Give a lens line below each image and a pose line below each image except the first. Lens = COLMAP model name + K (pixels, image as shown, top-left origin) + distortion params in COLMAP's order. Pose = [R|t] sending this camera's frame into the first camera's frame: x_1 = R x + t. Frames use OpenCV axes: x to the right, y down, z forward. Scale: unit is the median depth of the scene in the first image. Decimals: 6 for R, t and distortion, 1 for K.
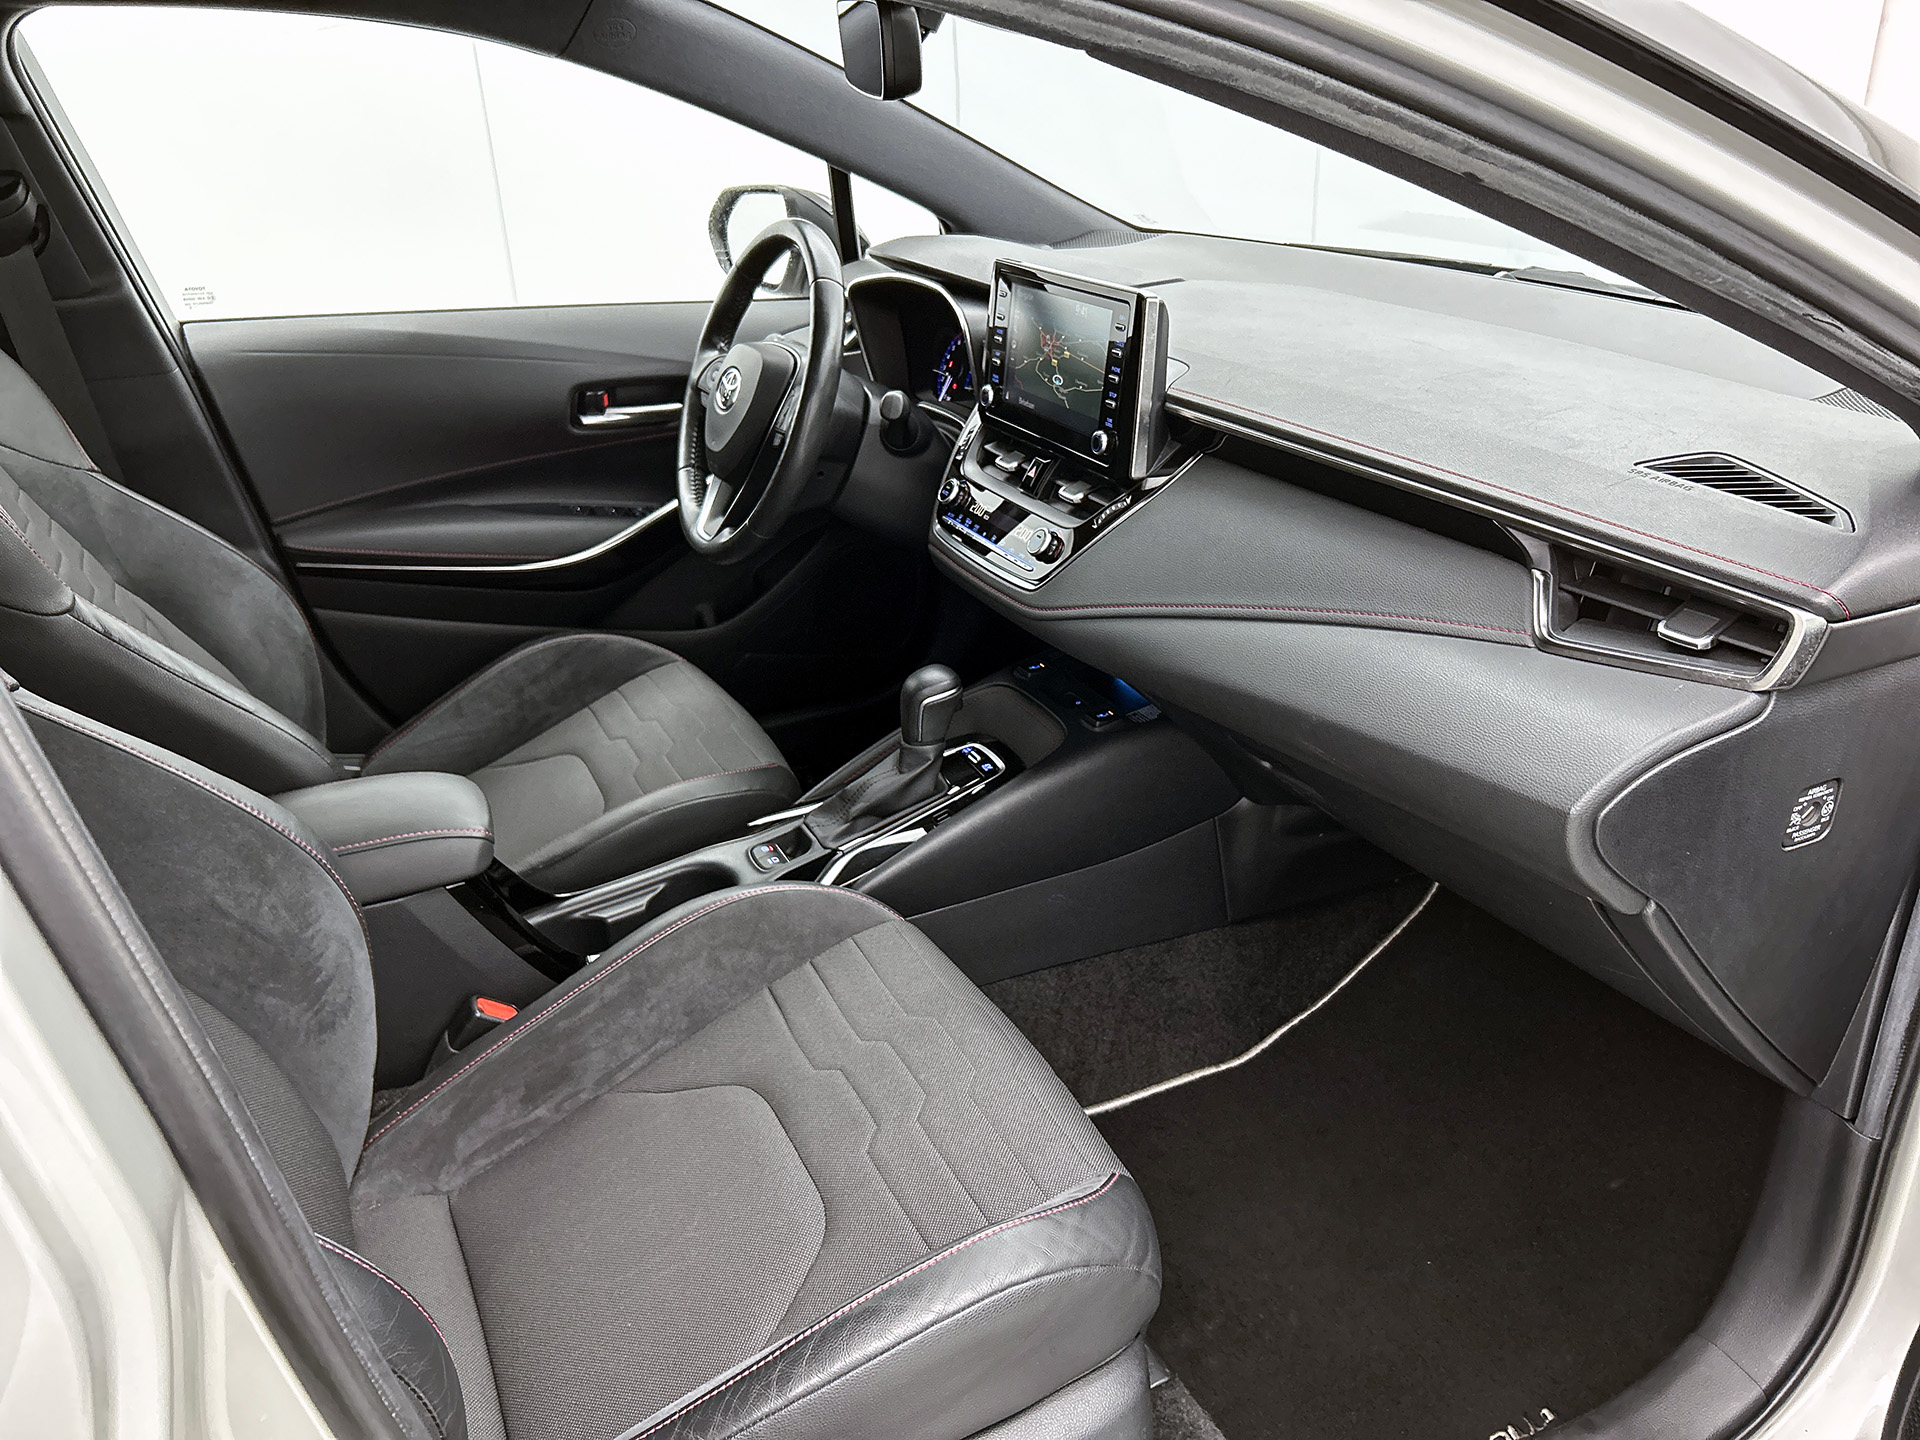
lens RADIAL K [[1455.6, 0, 960.0], [0, 1455.6, 720.0], [0, 0, 1]] dist [-0.004824, -0.032657]
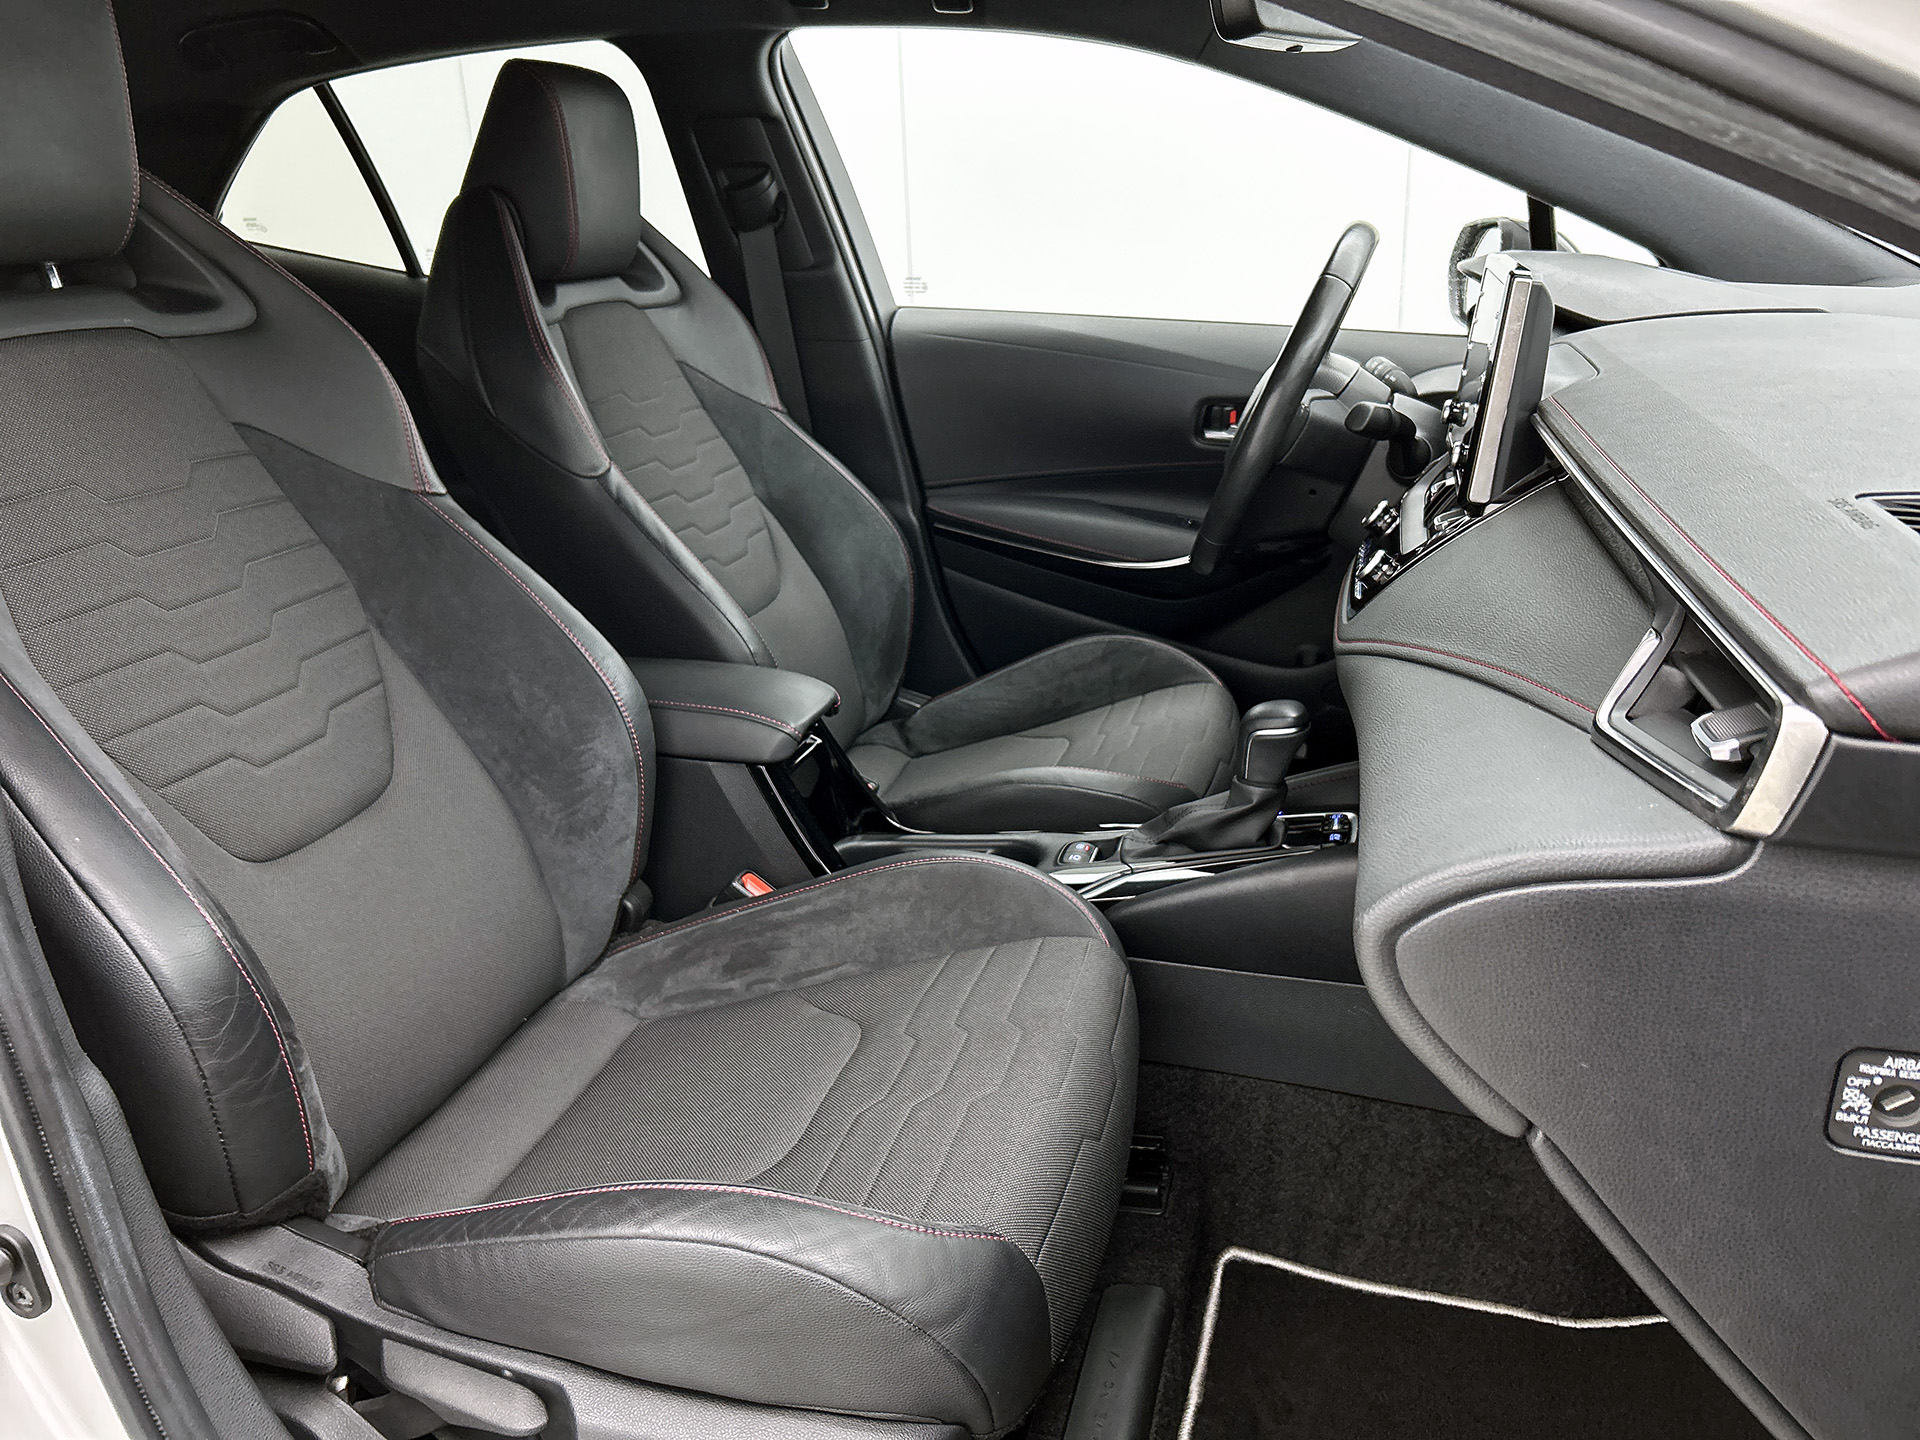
lens RADIAL K [[1470.6, 0, 997.7], [0, 1470.6, 724.3], [0, 0, 1]] dist [0.077740, -0.198002]
pose [[0.733722, 0.224460, -0.641303, 0.428859], [-0.275532, 0.961059, 0.021138, 0.006146], [0.621075, 0.161190, 0.766997, 0.208380]]
